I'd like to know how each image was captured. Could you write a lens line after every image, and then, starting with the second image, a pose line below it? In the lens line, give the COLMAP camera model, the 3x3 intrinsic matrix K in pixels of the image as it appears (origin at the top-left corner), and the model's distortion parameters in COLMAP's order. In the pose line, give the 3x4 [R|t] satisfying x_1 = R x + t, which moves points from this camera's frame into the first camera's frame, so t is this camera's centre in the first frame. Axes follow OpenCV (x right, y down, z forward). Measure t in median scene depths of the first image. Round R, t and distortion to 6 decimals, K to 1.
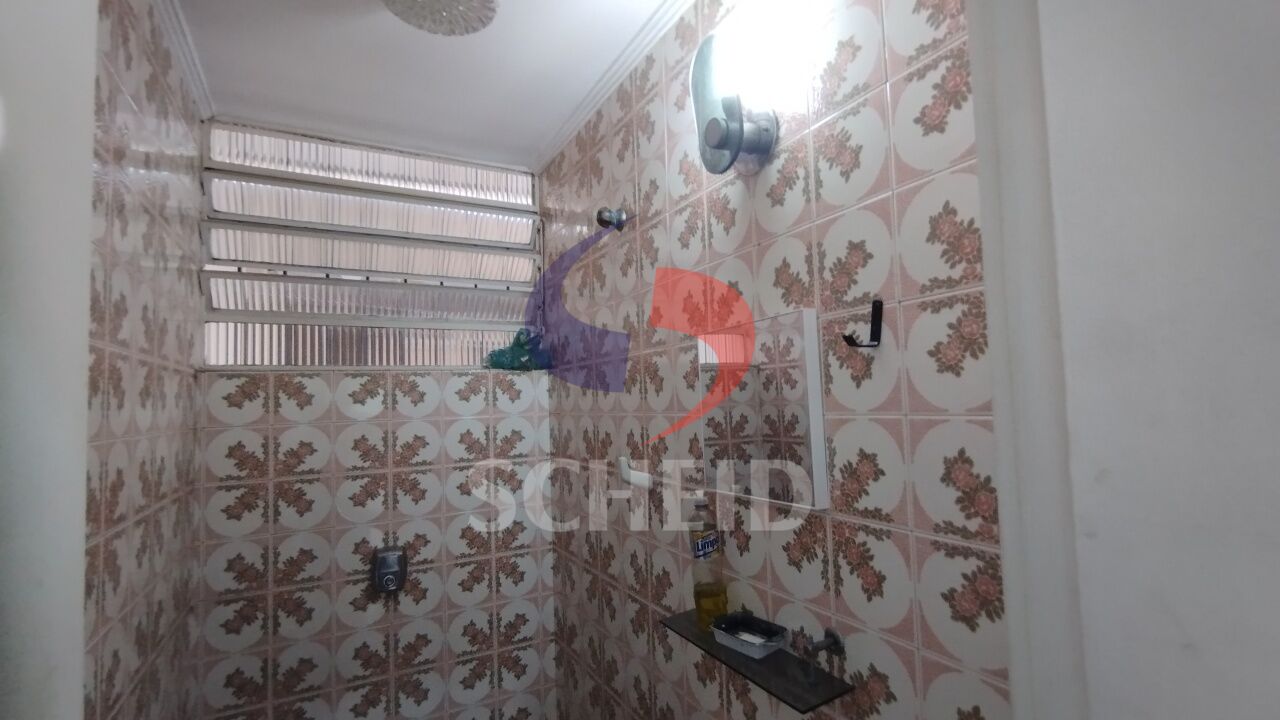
lens RADIAL K [[587.1, 0, 646.7], [0, 587.1, 368.7], [0, 0, 1]] dist [-0.016012, 0.002124]
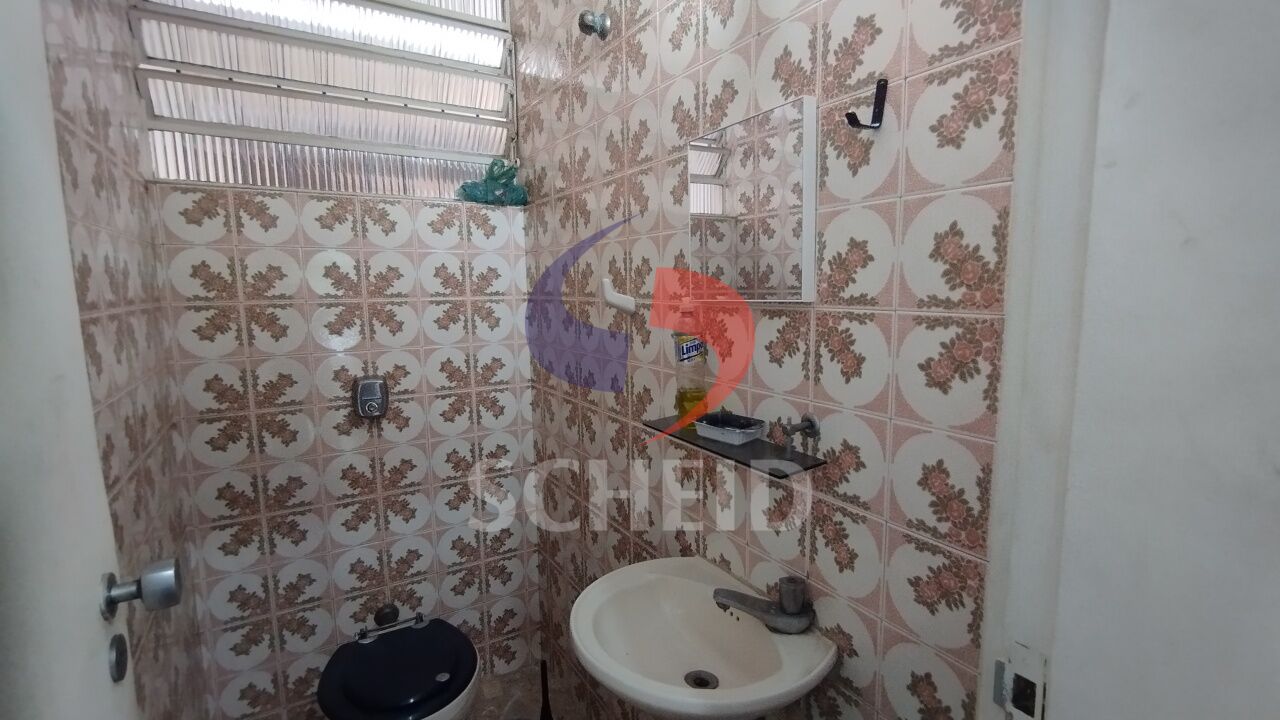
lens RADIAL K [[587.1, 0, 645.7], [0, 587.1, 371.6], [0, 0, 1]] dist [-0.016012, 0.002124]
pose [[0.998200, 0.011963, 0.058765, -0.027202], [-0.023267, 0.980401, 0.195633, 0.099201], [-0.055273, -0.196648, 0.978915, -0.011261]]
